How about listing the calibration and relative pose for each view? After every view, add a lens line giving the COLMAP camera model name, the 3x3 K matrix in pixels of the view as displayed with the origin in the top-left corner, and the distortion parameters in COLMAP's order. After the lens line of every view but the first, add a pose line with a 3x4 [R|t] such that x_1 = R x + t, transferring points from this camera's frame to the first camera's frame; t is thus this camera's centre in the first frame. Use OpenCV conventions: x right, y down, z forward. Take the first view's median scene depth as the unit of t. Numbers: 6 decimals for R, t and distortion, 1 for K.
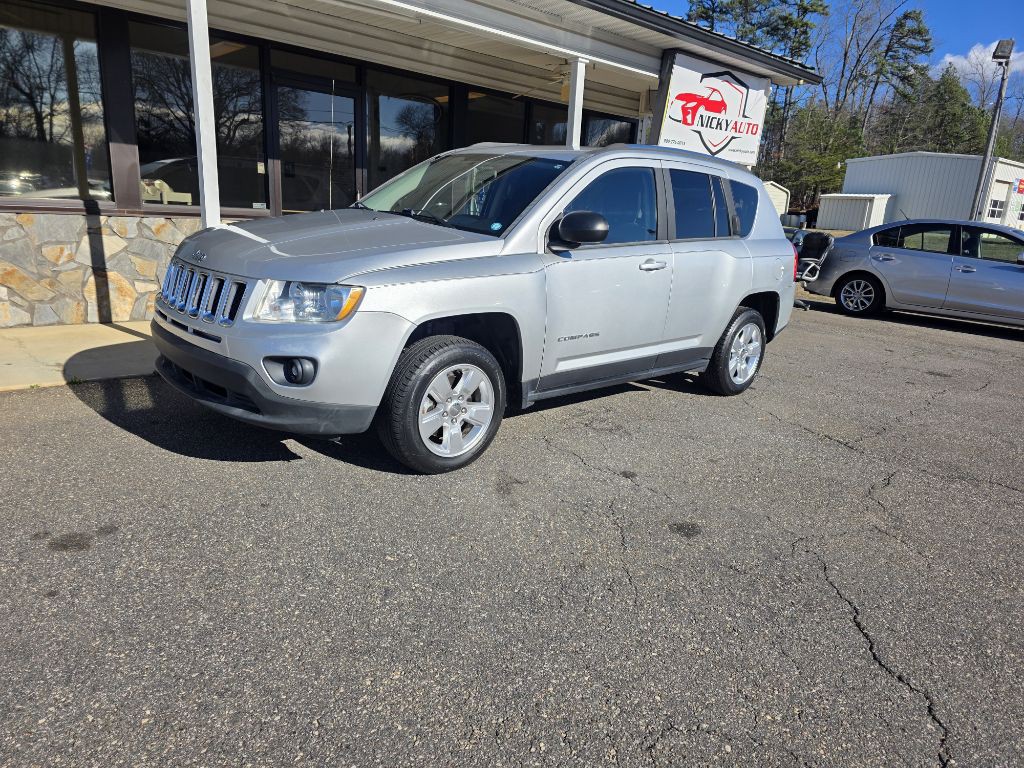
lens RADIAL K [[688.0, 0, 525.1], [0, 688.0, 395.1], [0, 0, 1]] dist [0.047504, -0.041249]
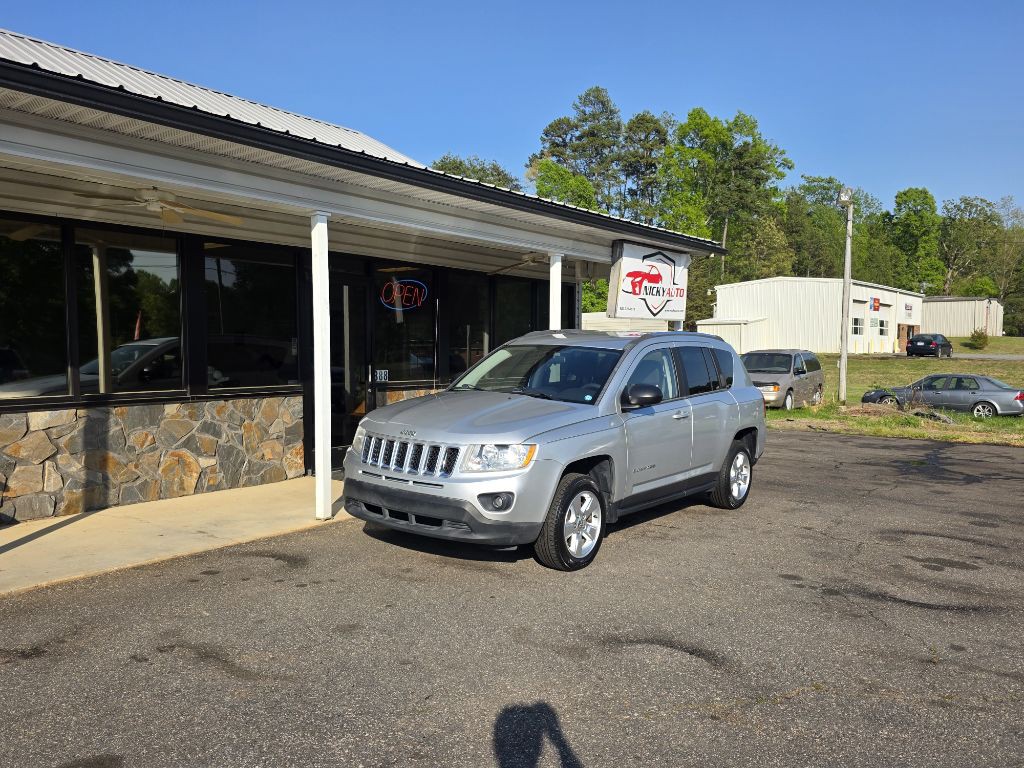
lens RADIAL K [[793.5, 0, 523.7], [0, 793.5, 403.0], [0, 0, 1]] dist [0.040808, -0.042643]
pose [[0.982348, -0.066045, 0.175016, -0.235465], [0.097858, 0.978805, -0.179901, 0.028986], [-0.159425, 0.193852, 0.967990, -0.303992]]
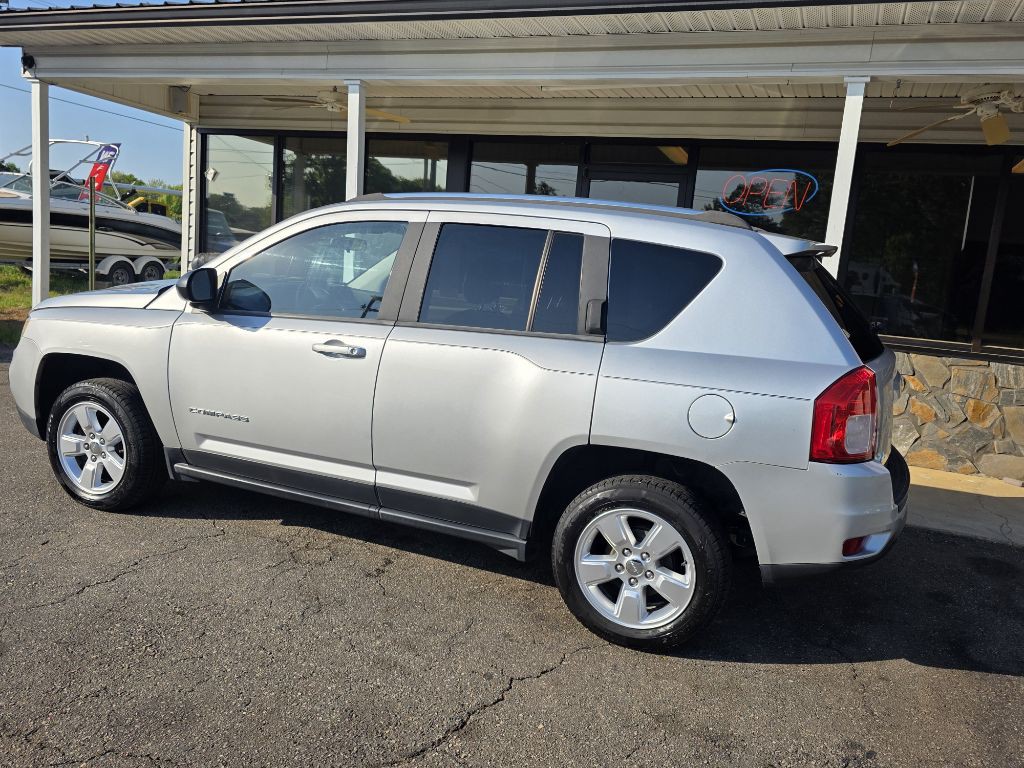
lens RADIAL K [[794.6, 0, 511.1], [0, 794.6, 396.8], [0, 0, 1]] dist [0.051895, -0.054047]
pose [[0.430376, 0.122652, -0.894278, 0.591377], [-0.292755, 0.956138, -0.009754, -0.106982], [0.853856, 0.266002, 0.447406, 0.462600]]
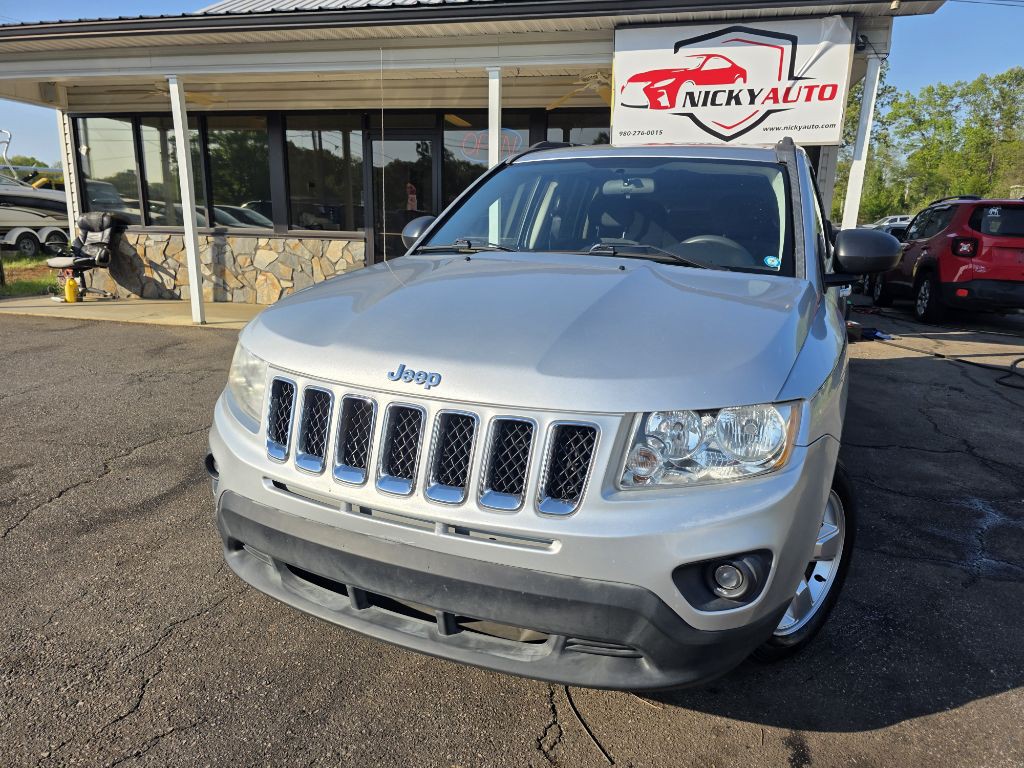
lens RADIAL K [[691.9, 0, 517.4], [0, 691.9, 394.3], [0, 0, 1]] dist [0.043691, -0.042015]
pose [[0.555355, 0.148261, -0.818291, 0.927518], [-0.210295, 0.977036, 0.034301, -0.066995], [0.804585, 0.153033, 0.573780, 0.499929]]
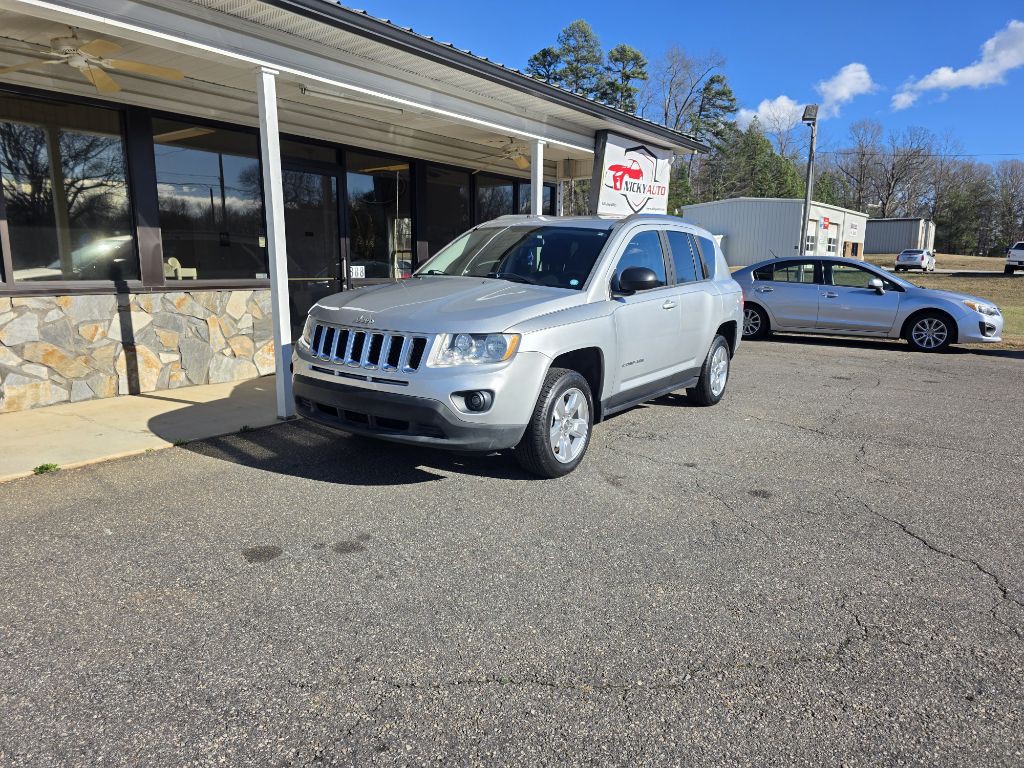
lens RADIAL K [[688.0, 0, 518.1], [0, 688.0, 385.1], [0, 0, 1]] dist [0.047504, -0.041249]
pose [[0.978546, -0.085004, 0.187675, -0.202379], [0.100234, 0.992268, -0.073193, 0.015039], [-0.180003, 0.090434, 0.979500, -0.113665]]
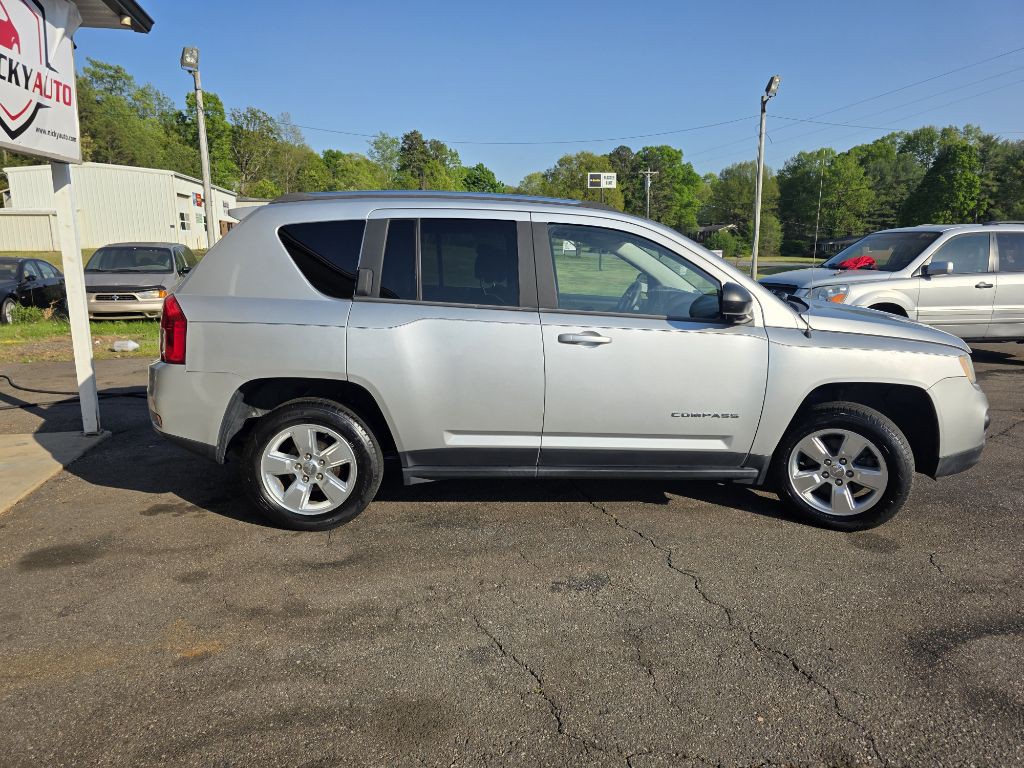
lens RADIAL K [[691.9, 0, 514.5], [0, 691.9, 383.4], [0, 0, 1]] dist [0.043691, -0.042015]
pose [[0.500537, -0.224742, 0.836035, 0.010985], [0.256882, 0.960779, 0.104479, -0.174867], [-0.826725, 0.162467, 0.538637, 0.577675]]
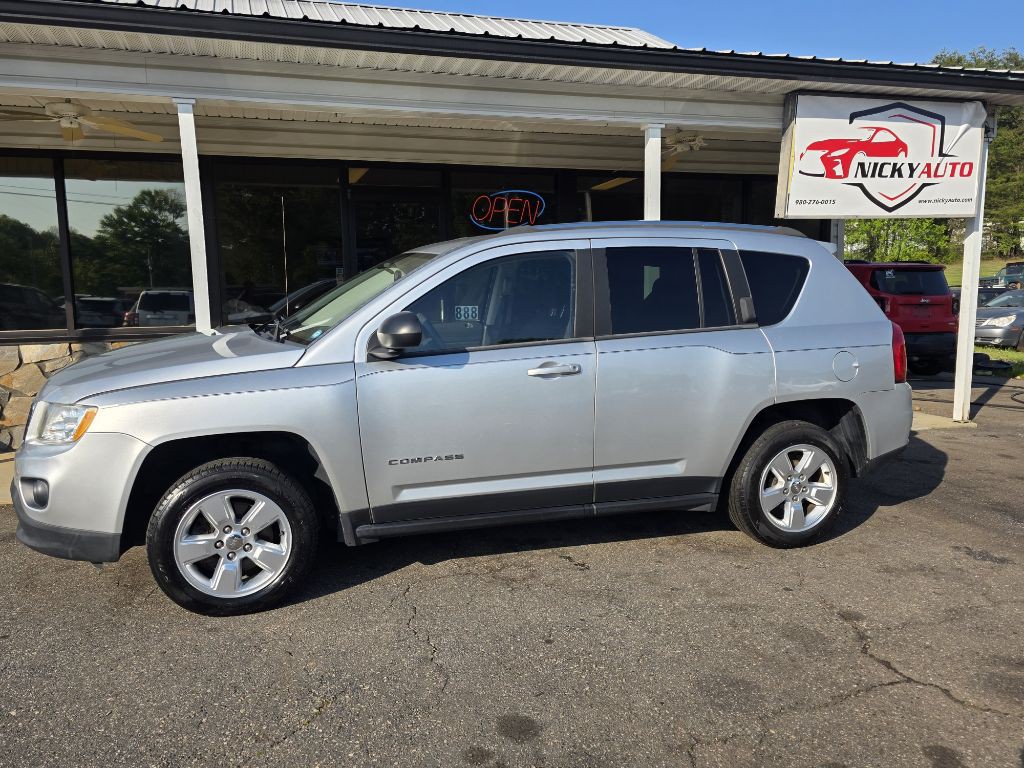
lens RADIAL K [[794.6, 0, 497.2], [0, 794.6, 394.3], [0, 0, 1]] dist [0.051895, -0.054047]
pose [[0.899177, -0.021603, -0.437051, 0.305484], [-0.044918, 0.988948, -0.141295, -0.016797], [0.435273, 0.146681, 0.888269, 0.102868]]
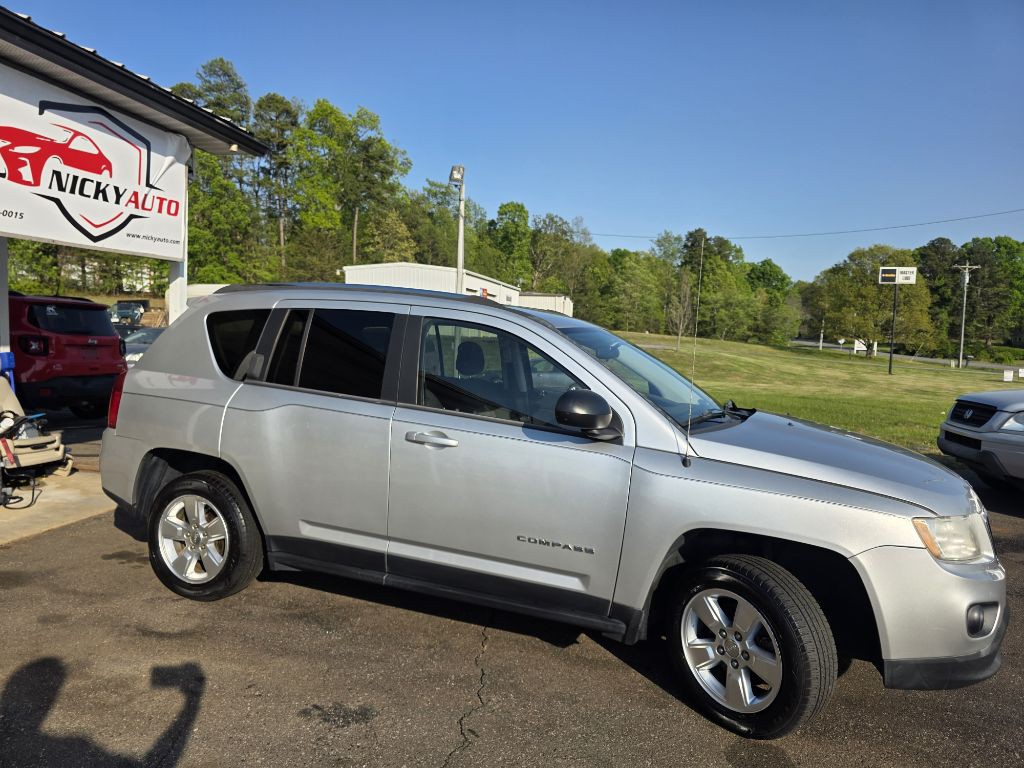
lens RADIAL K [[691.9, 0, 505.0], [0, 691.9, 384.2], [0, 0, 1]] dist [0.043691, -0.042015]
pose [[0.808689, -0.071415, 0.583885, 0.227219], [0.165477, 0.980137, -0.109306, -0.120158], [-0.564482, 0.185014, 0.804444, 0.401911]]
